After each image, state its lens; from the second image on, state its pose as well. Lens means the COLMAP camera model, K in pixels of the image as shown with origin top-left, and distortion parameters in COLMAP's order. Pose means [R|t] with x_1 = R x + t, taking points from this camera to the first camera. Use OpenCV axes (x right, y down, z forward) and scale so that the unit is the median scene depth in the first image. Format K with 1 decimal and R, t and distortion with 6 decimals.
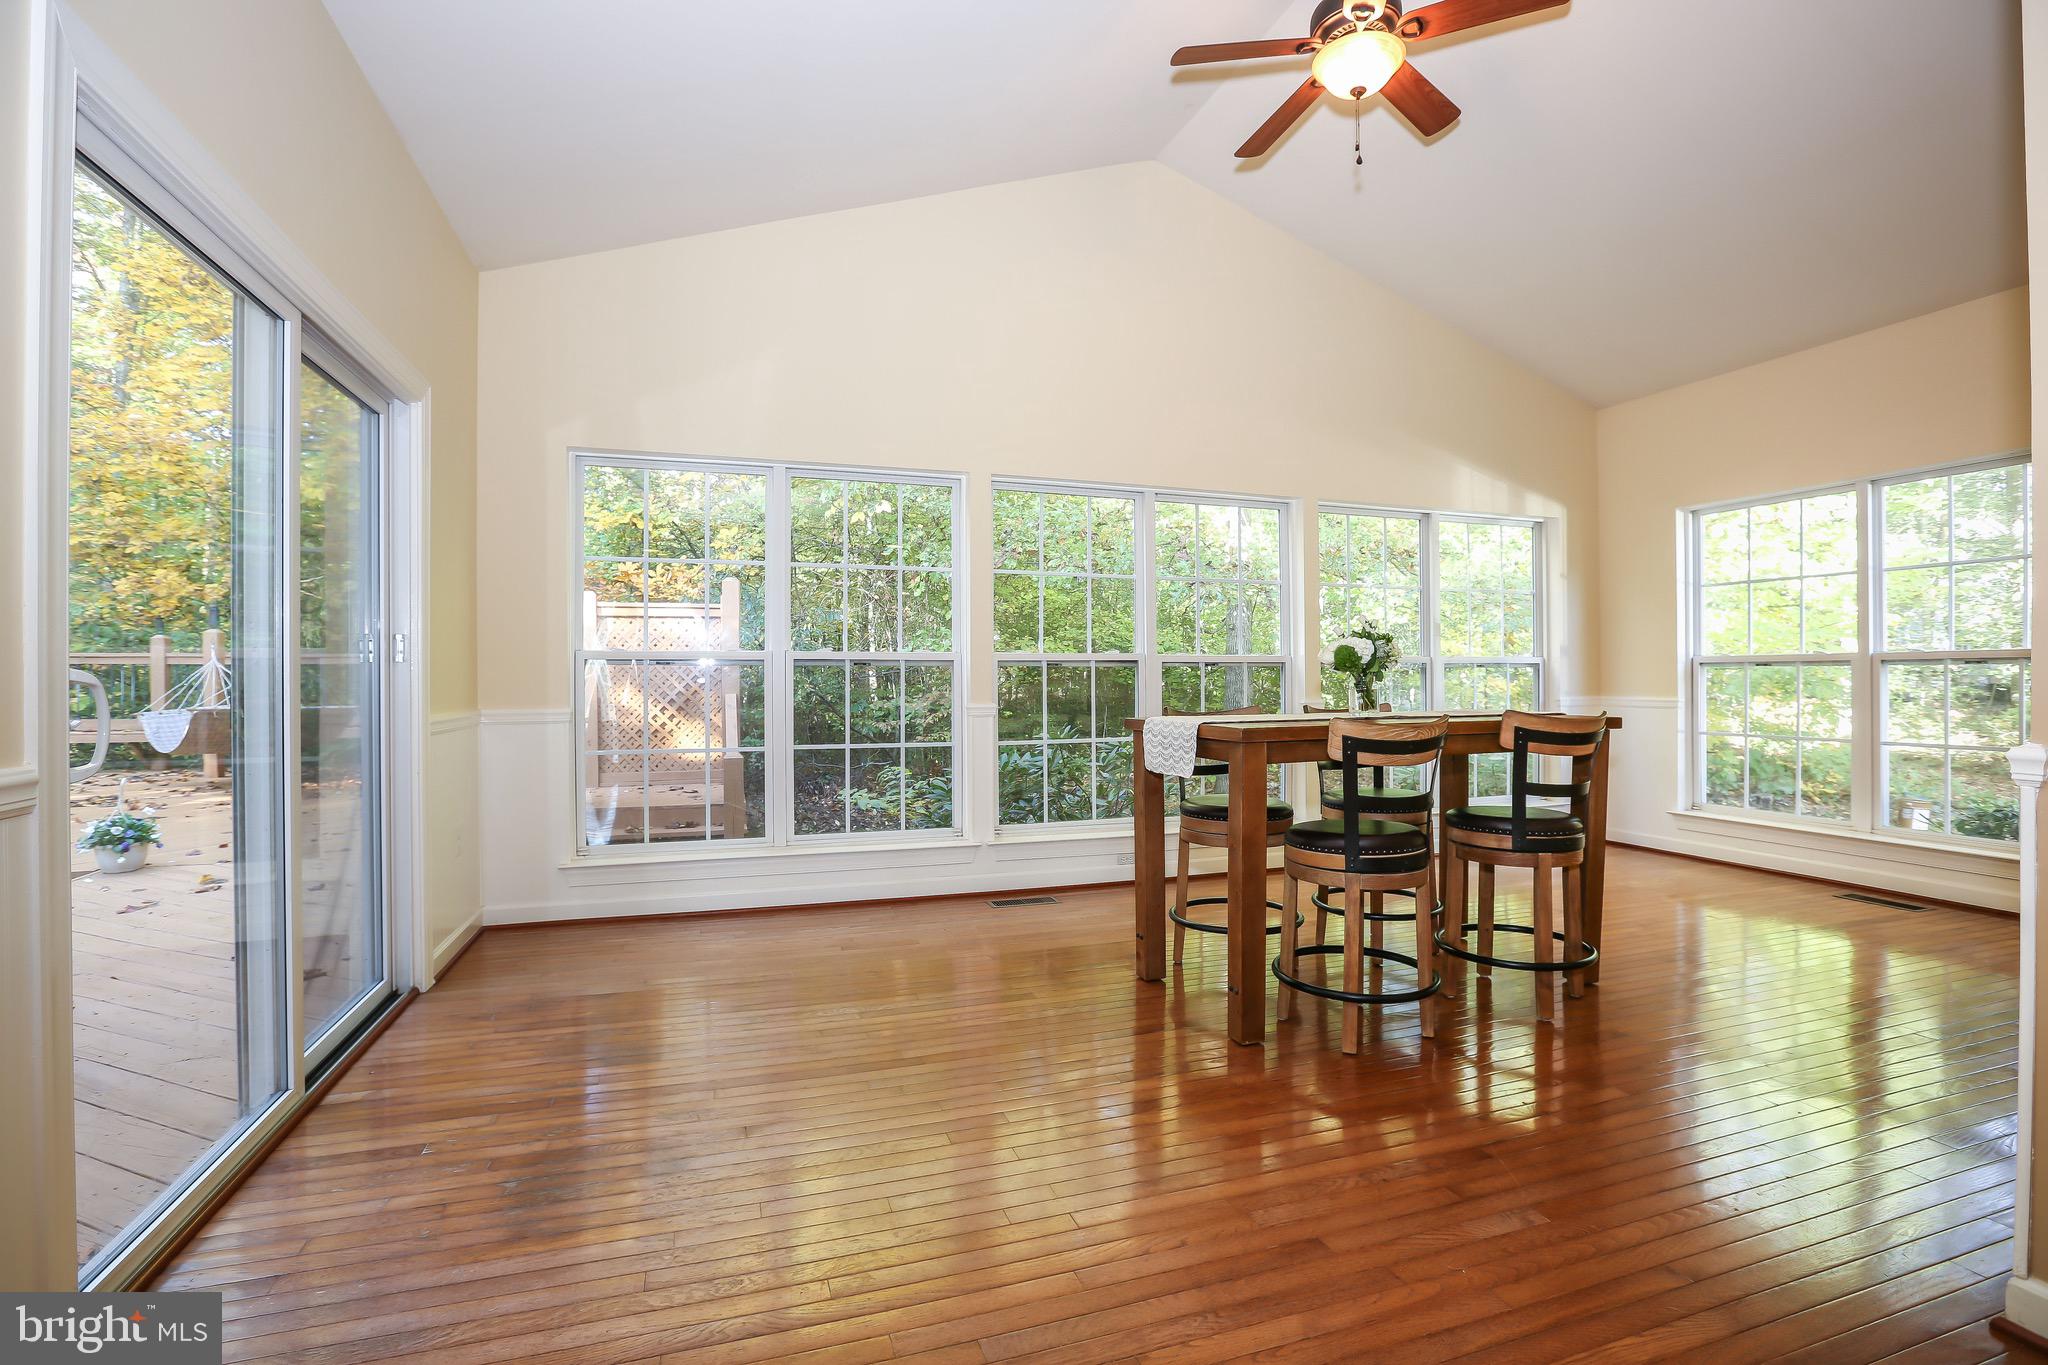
lens RADIAL K [[926.5, 0, 1015.9], [0, 926.5, 673.6], [0, 0, 1]] dist [-0.041840, 0.007486]
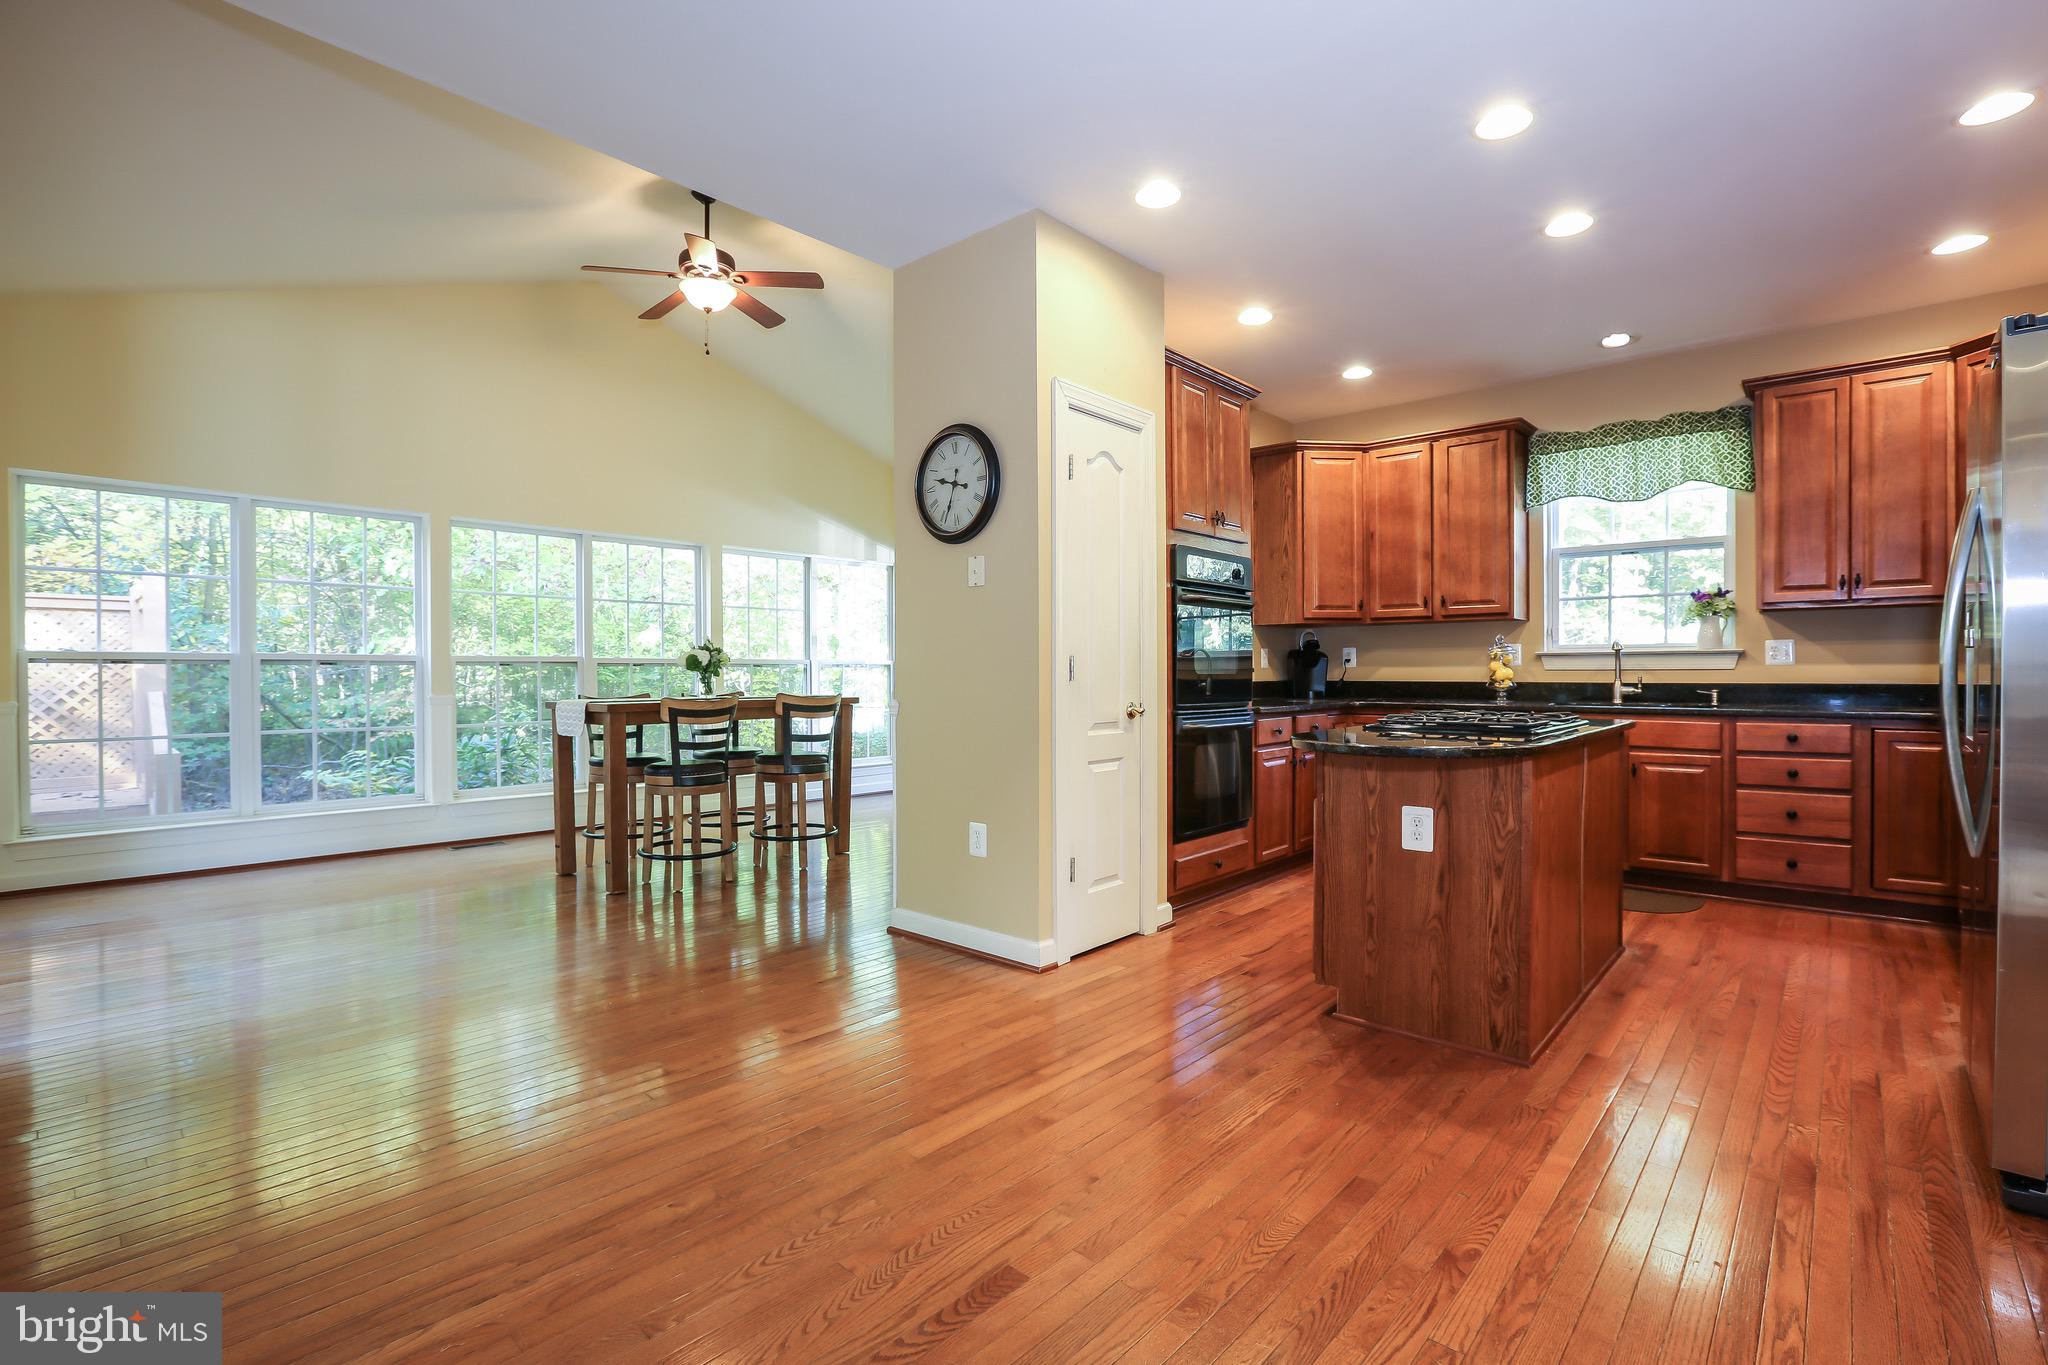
lens RADIAL K [[926.5, 0, 1030.2], [0, 926.5, 676.4], [0, 0, 1]] dist [-0.041840, 0.007486]
pose [[0.872782, -0.001739, 0.488108, 0.084210], [0.002505, 0.999996, -0.000916, 0.011048], [-0.488104, 0.002022, 0.872783, -0.696541]]
